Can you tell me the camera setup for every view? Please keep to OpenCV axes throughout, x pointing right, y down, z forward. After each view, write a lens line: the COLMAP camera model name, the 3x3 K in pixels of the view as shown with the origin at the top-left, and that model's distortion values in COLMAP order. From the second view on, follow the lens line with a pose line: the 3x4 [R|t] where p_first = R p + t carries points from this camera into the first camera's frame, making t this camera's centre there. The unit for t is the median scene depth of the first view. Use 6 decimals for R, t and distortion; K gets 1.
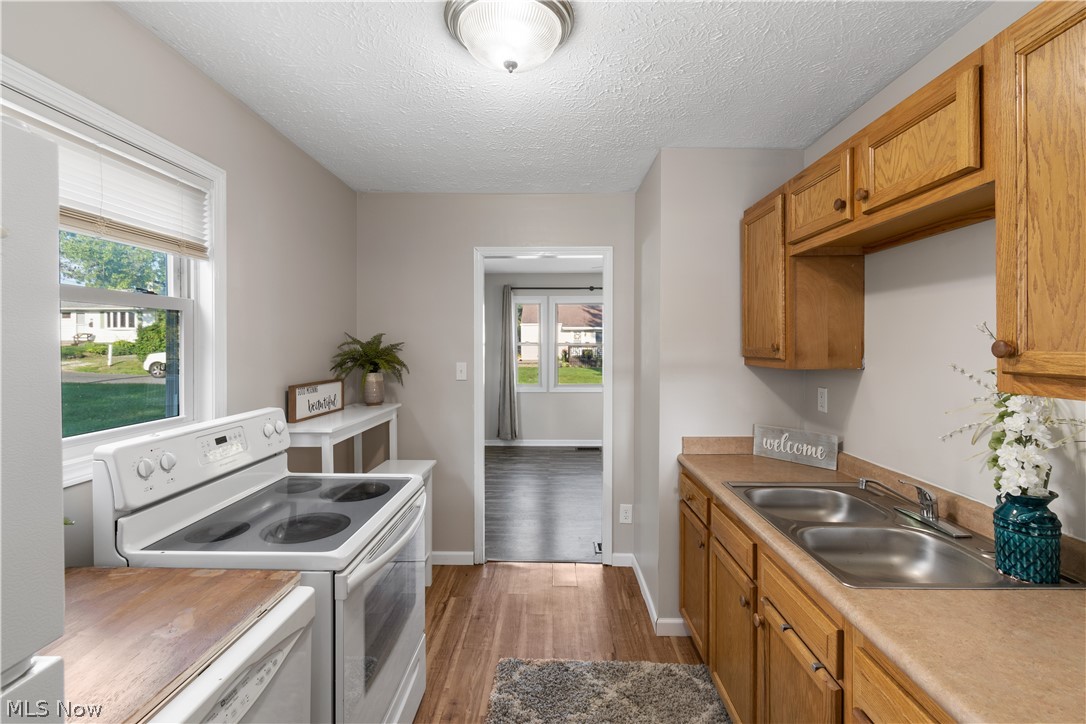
lens RADIAL K [[481.2, 0, 574.3], [0, 481.2, 344.8], [0, 0, 1]] dist [0.009677, -0.005827]
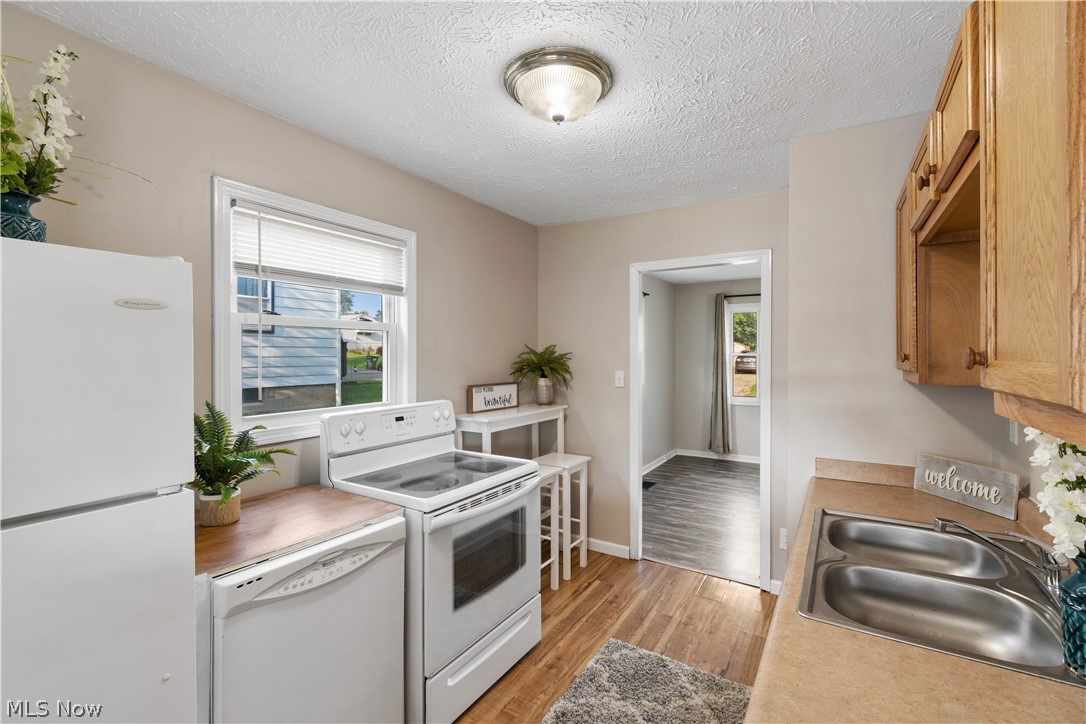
lens RADIAL K [[481.2, 0, 555.4], [0, 481.2, 354.5], [0, 0, 1]] dist [0.009677, -0.005827]
pose [[0.861053, 0.000234, -0.508516, 0.287771], [-0.000787, 0.999999, -0.000873, 0.001833], [0.508515, 0.001153, 0.861052, -0.015887]]
